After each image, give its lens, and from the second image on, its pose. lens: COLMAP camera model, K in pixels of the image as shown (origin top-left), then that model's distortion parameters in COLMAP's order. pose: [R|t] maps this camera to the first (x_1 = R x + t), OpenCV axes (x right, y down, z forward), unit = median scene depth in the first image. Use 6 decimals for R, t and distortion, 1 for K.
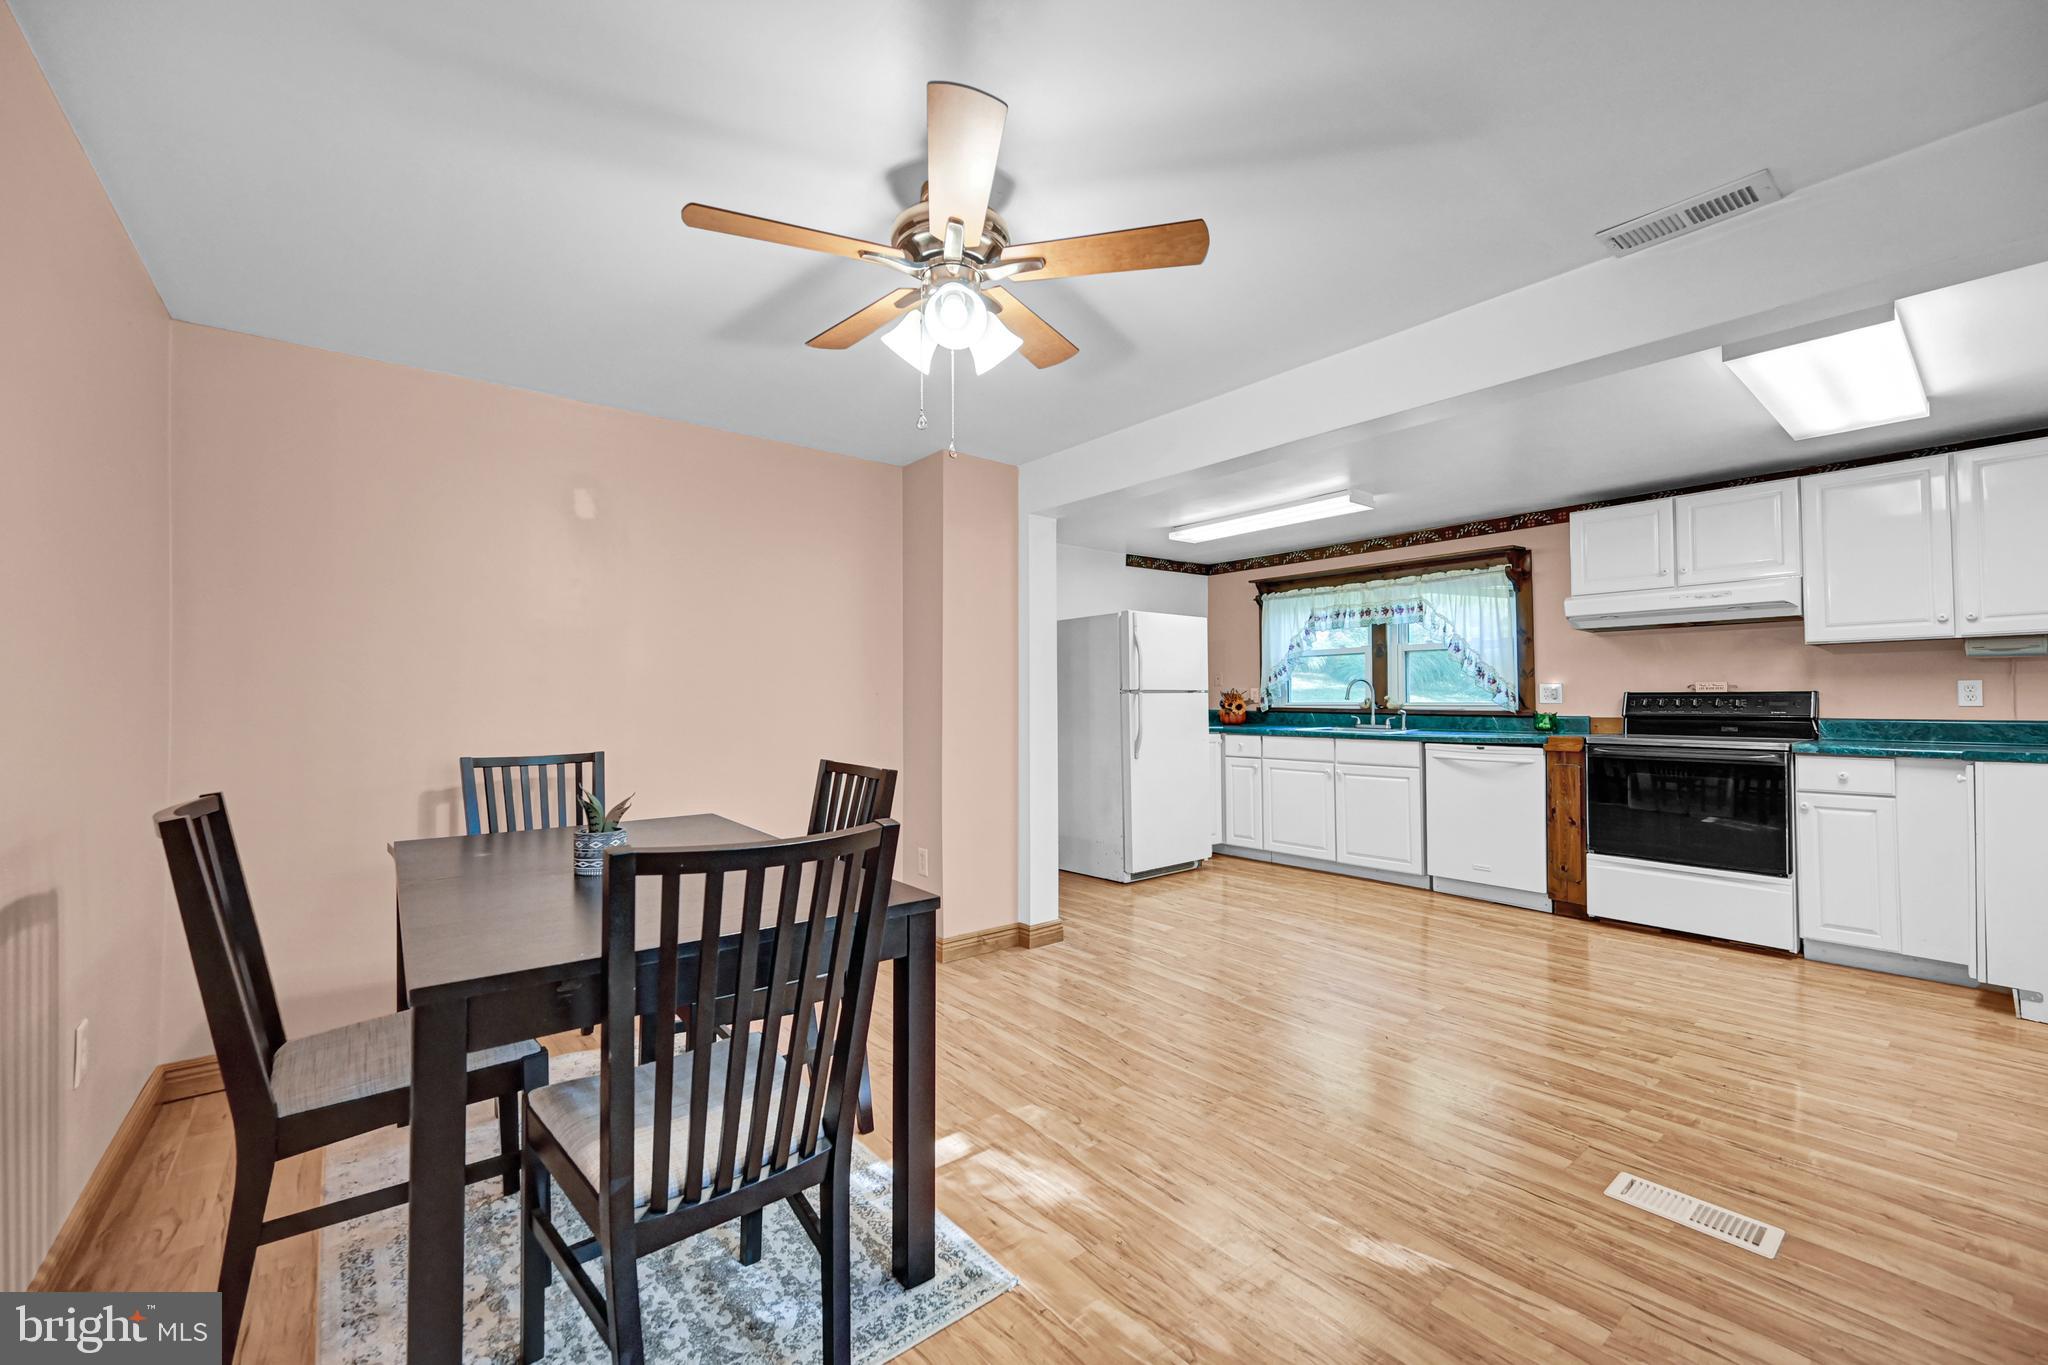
lens RADIAL K [[828.6, 0, 1024.0], [0, 828.6, 682.5], [0, 0, 1]] dist [-0.001247, -0.000424]
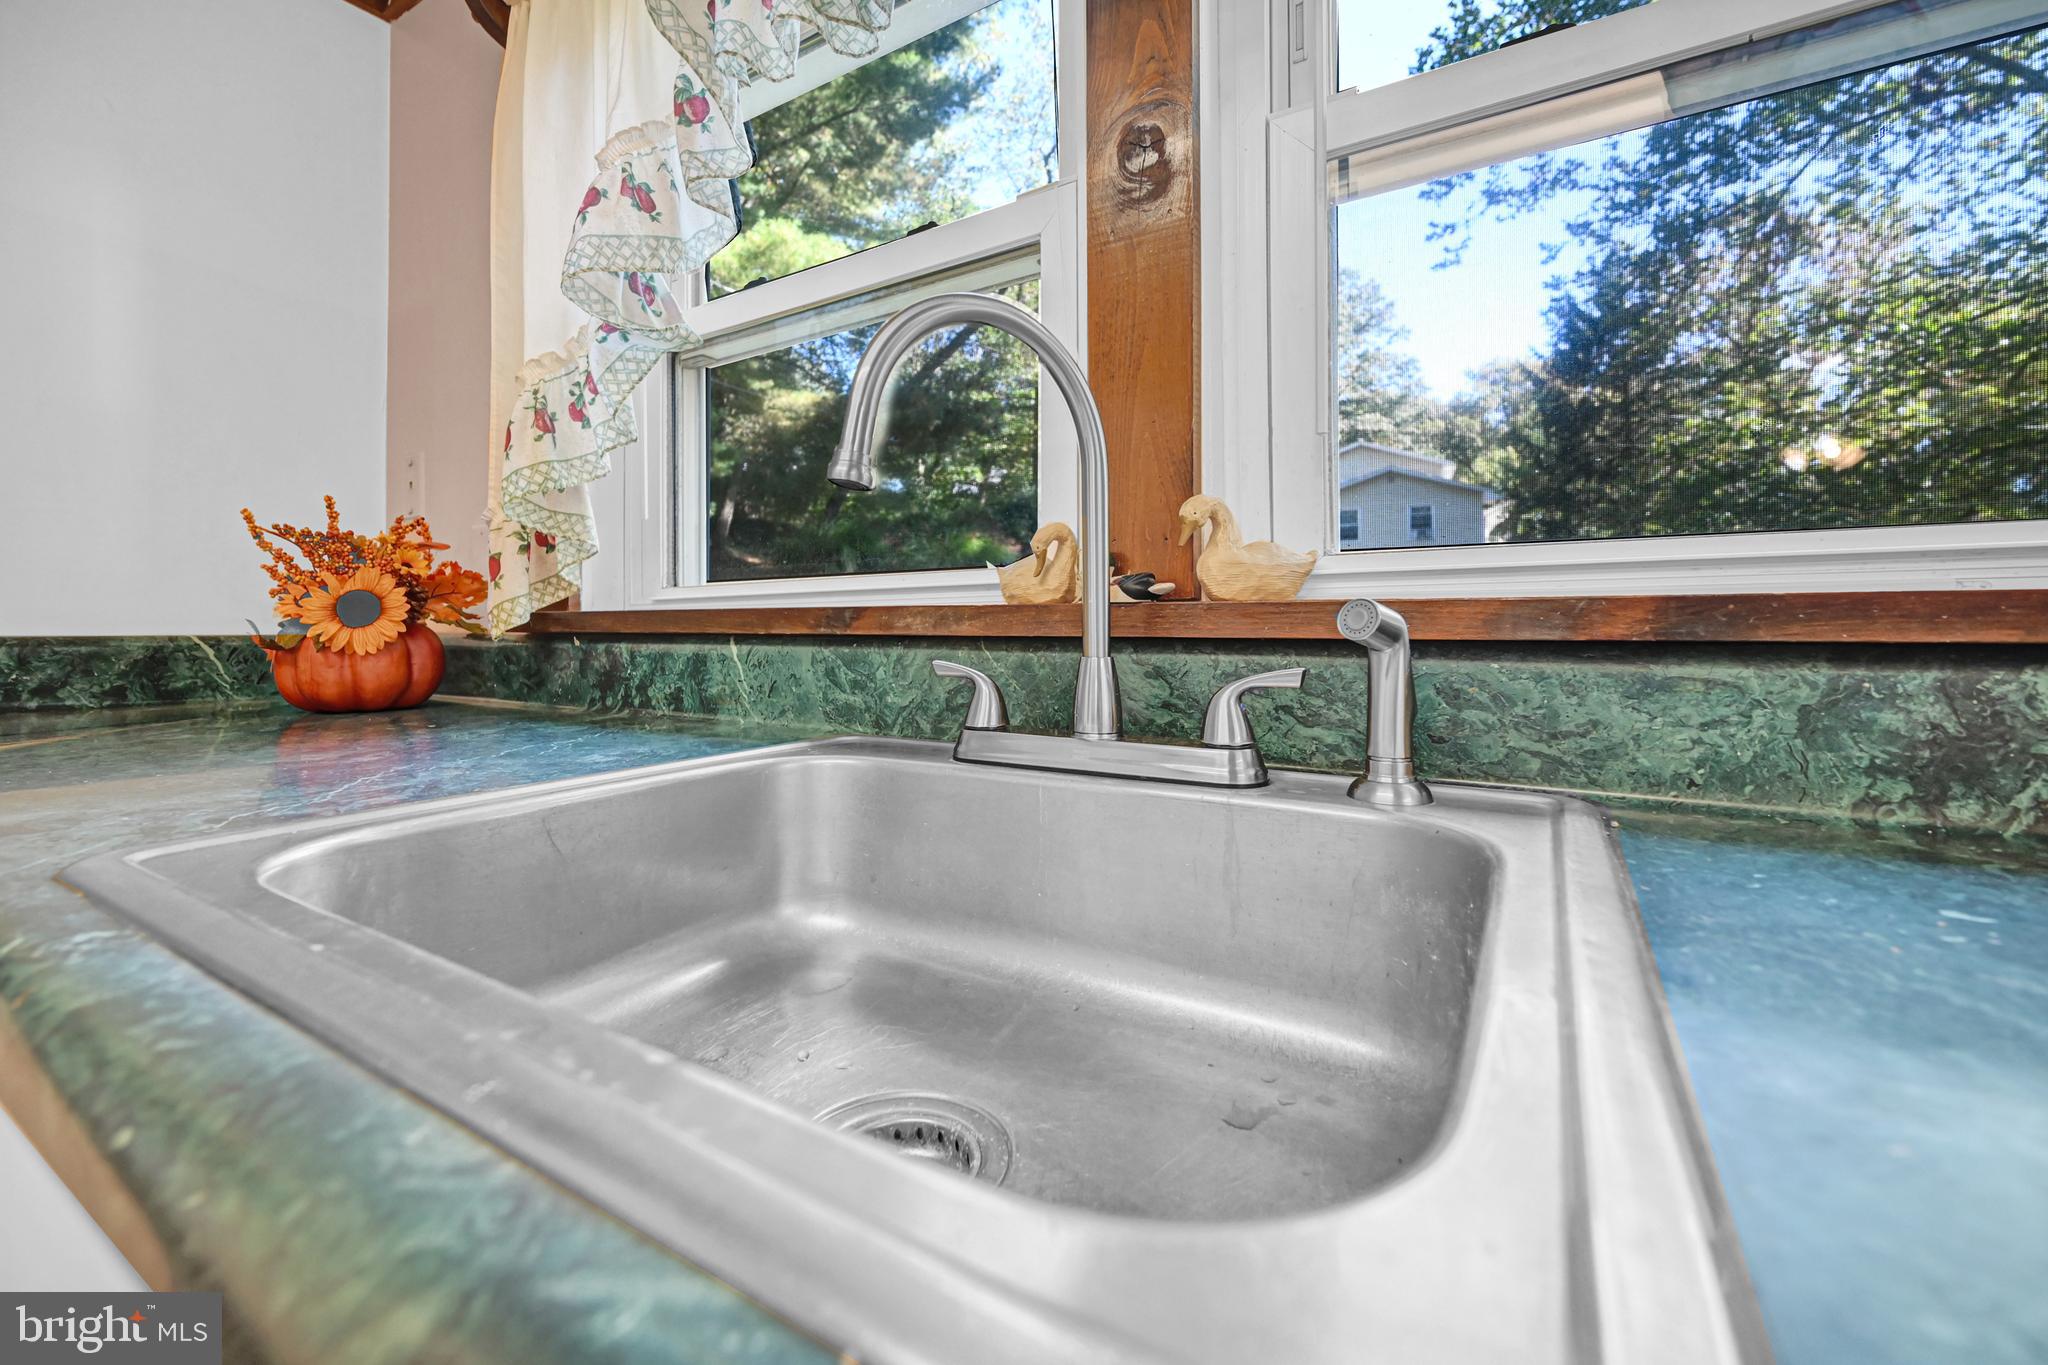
lens RADIAL K [[846.4, 0, 1026.9], [0, 846.4, 627.5], [0, 0, 1]] dist [0.000100, -0.000076]
pose [[0.940558, 0.002356, 0.339624, 0.453099], [-0.007547, 0.999874, 0.013964, 0.041251], [-0.339548, -0.015697, 0.940458, 1.085978]]
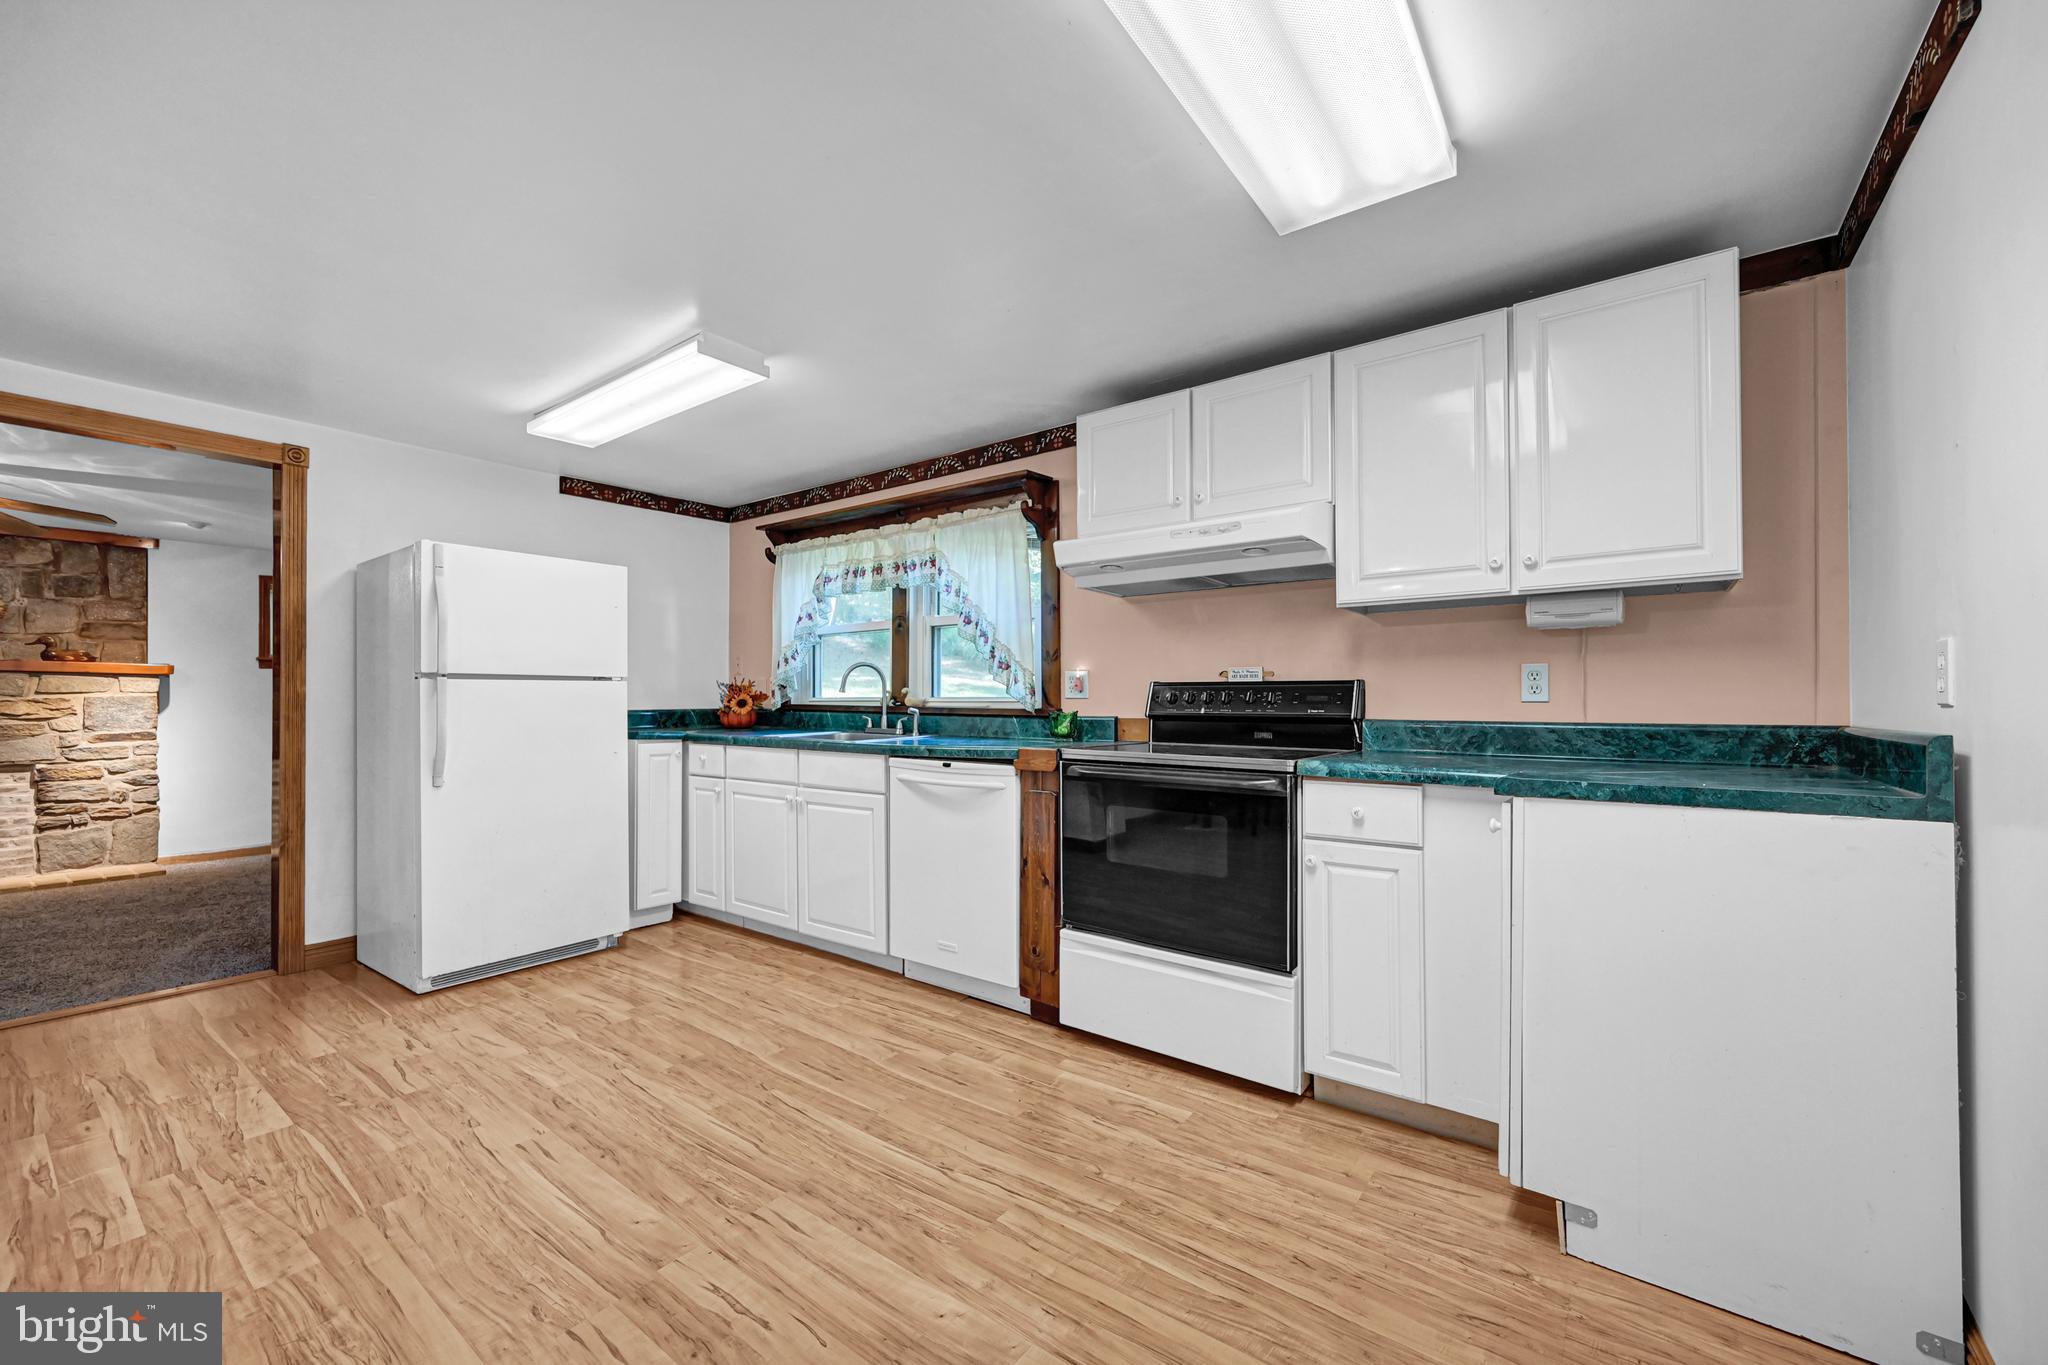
lens RADIAL K [[820.6, 0, 1032.8], [0, 820.6, 693.0], [0, 0, 1]] dist [-0.001557, -0.000592]
pose [[0.968983, 0.005865, 0.247059, 0.450487], [-0.009146, 0.999885, 0.012132, 0.013310], [-0.246959, -0.014015, 0.968925, 0.349794]]
